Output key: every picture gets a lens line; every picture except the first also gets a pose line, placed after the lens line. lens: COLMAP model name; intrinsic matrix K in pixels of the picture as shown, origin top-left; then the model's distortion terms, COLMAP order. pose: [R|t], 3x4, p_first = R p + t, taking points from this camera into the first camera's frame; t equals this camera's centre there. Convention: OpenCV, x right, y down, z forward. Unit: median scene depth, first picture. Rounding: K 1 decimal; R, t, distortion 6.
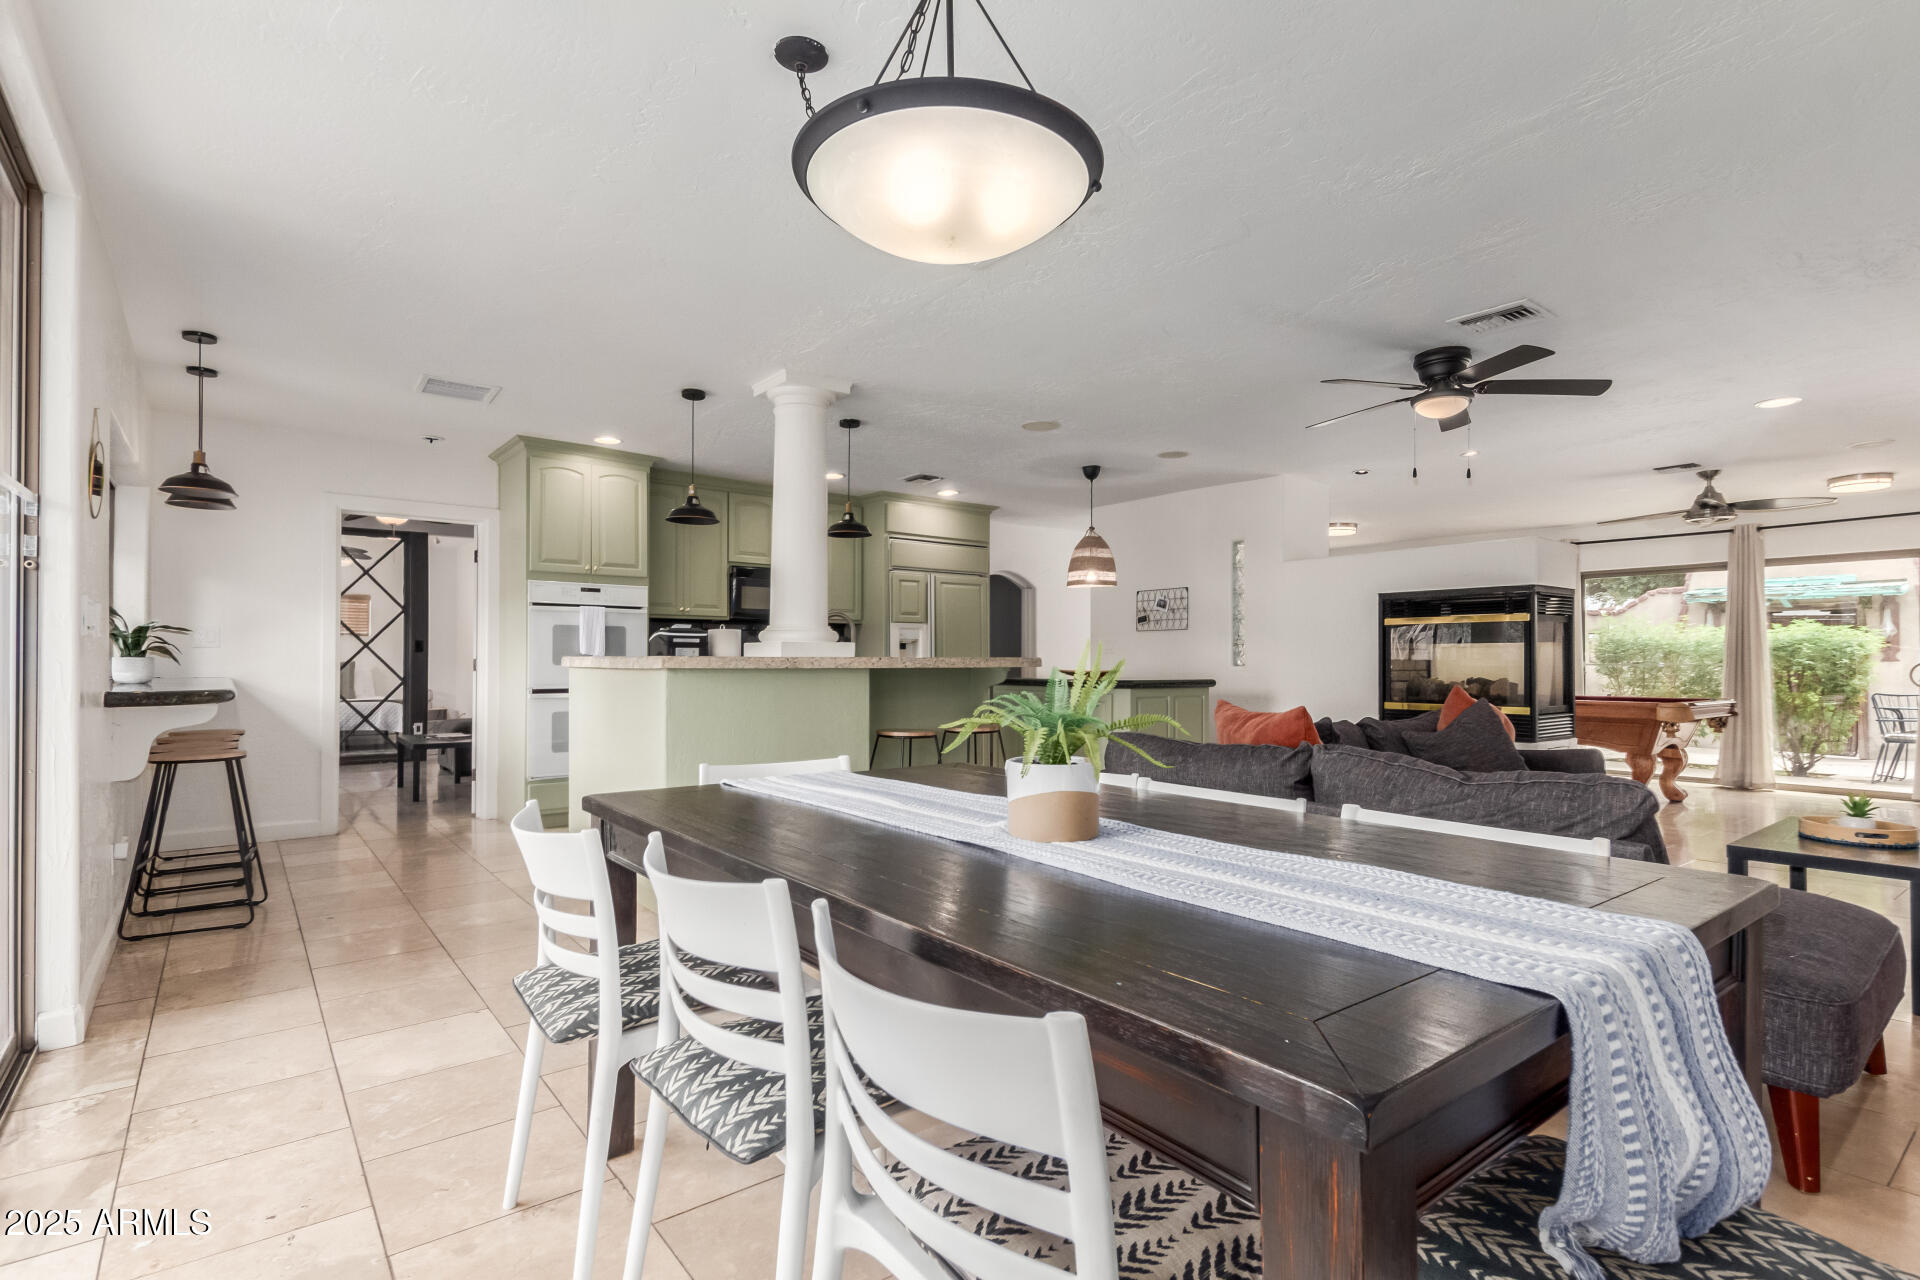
lens RADIAL K [[929.8, 0, 960.0], [0, 929.8, 640.0], [0, 0, 1]] dist [0.001617, 0.000186]
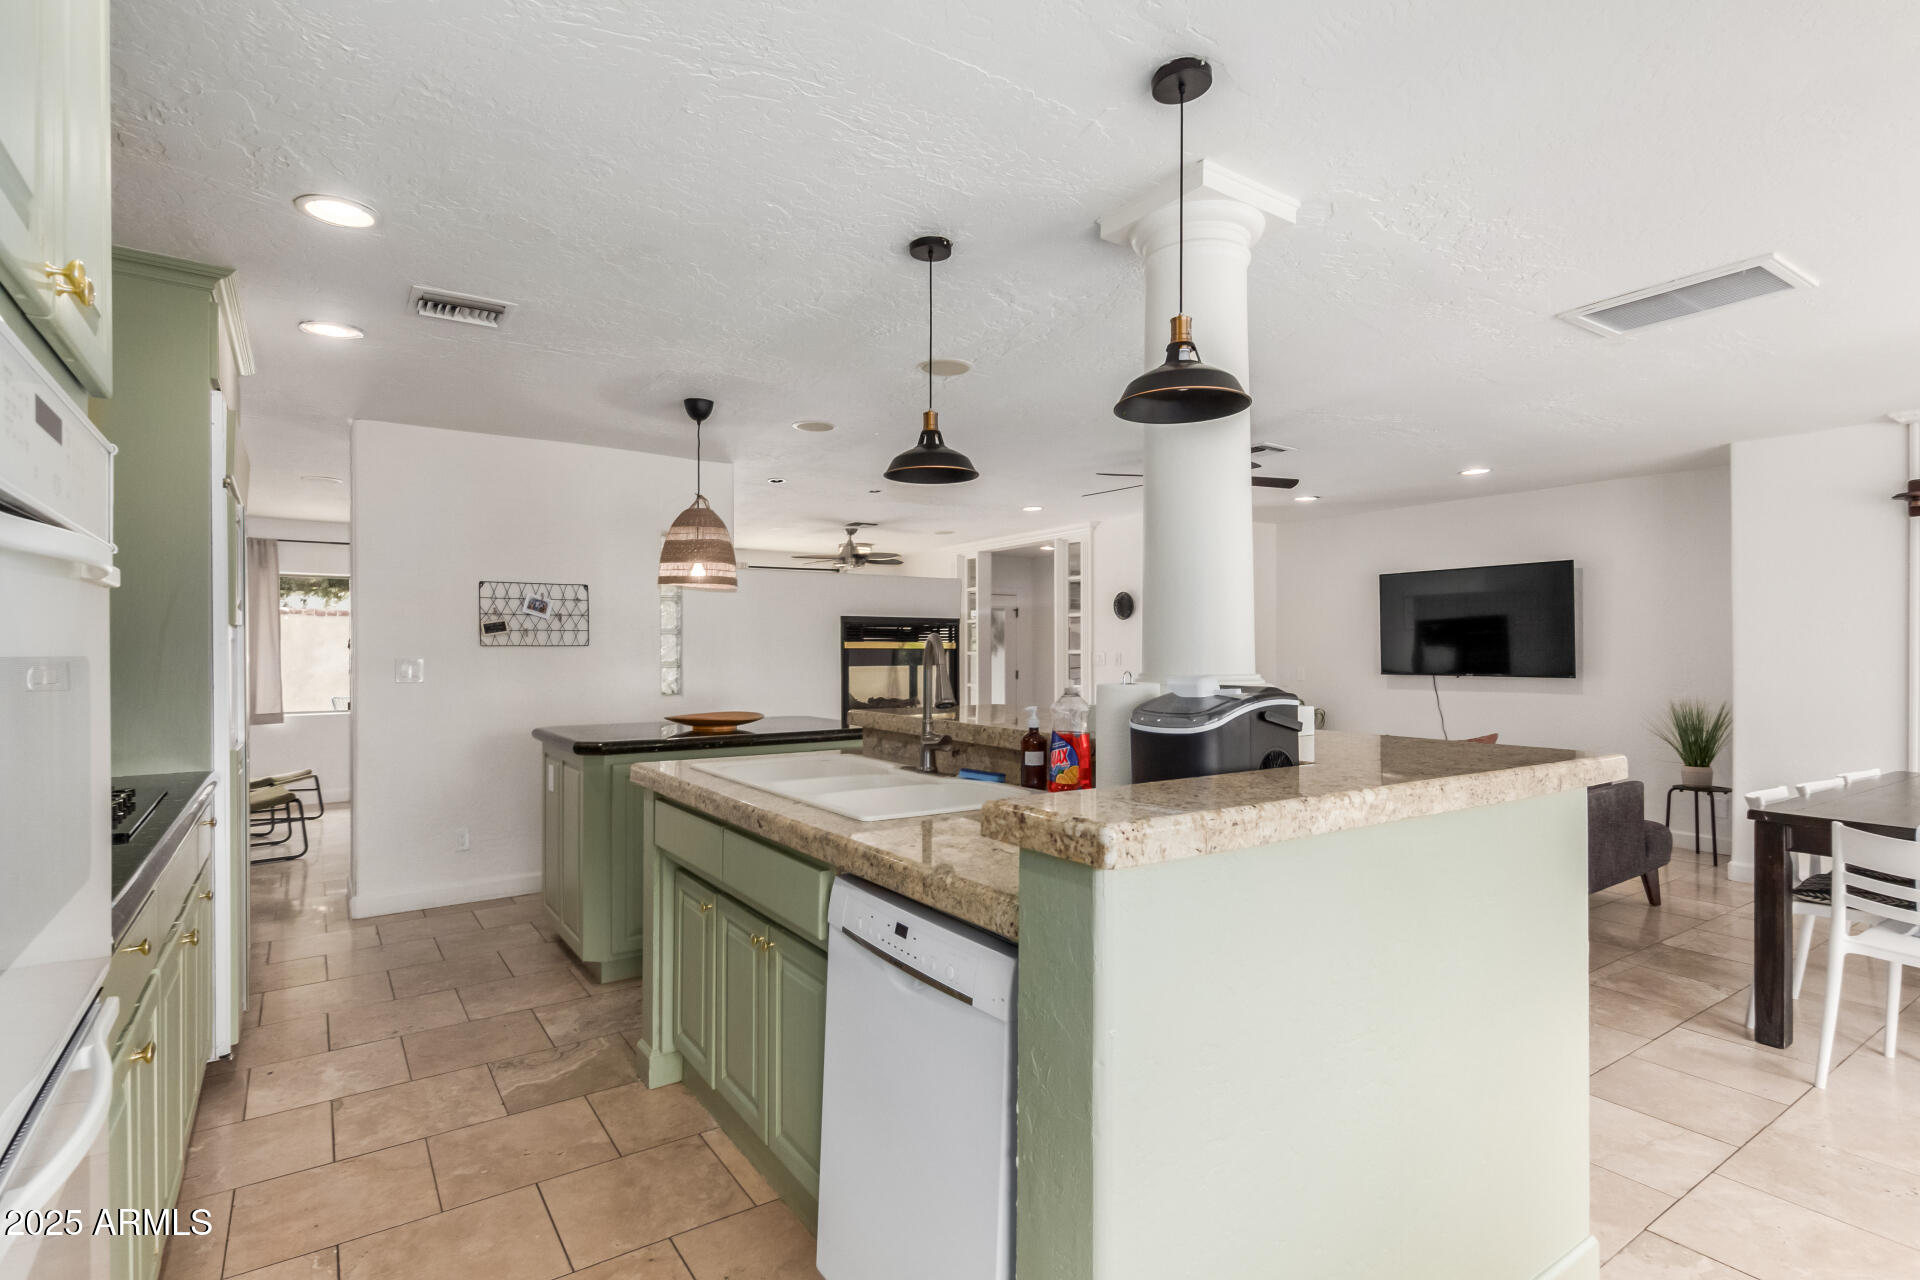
lens RADIAL K [[929.8, 0, 960.0], [0, 929.8, 640.0], [0, 0, 1]] dist [0.001617, 0.000186]
pose [[0.057310, 0.002631, 0.998353, -0.482910], [-0.029296, 0.999570, -0.000953, -0.026331], [-0.997927, -0.029193, 0.057362, 0.770121]]
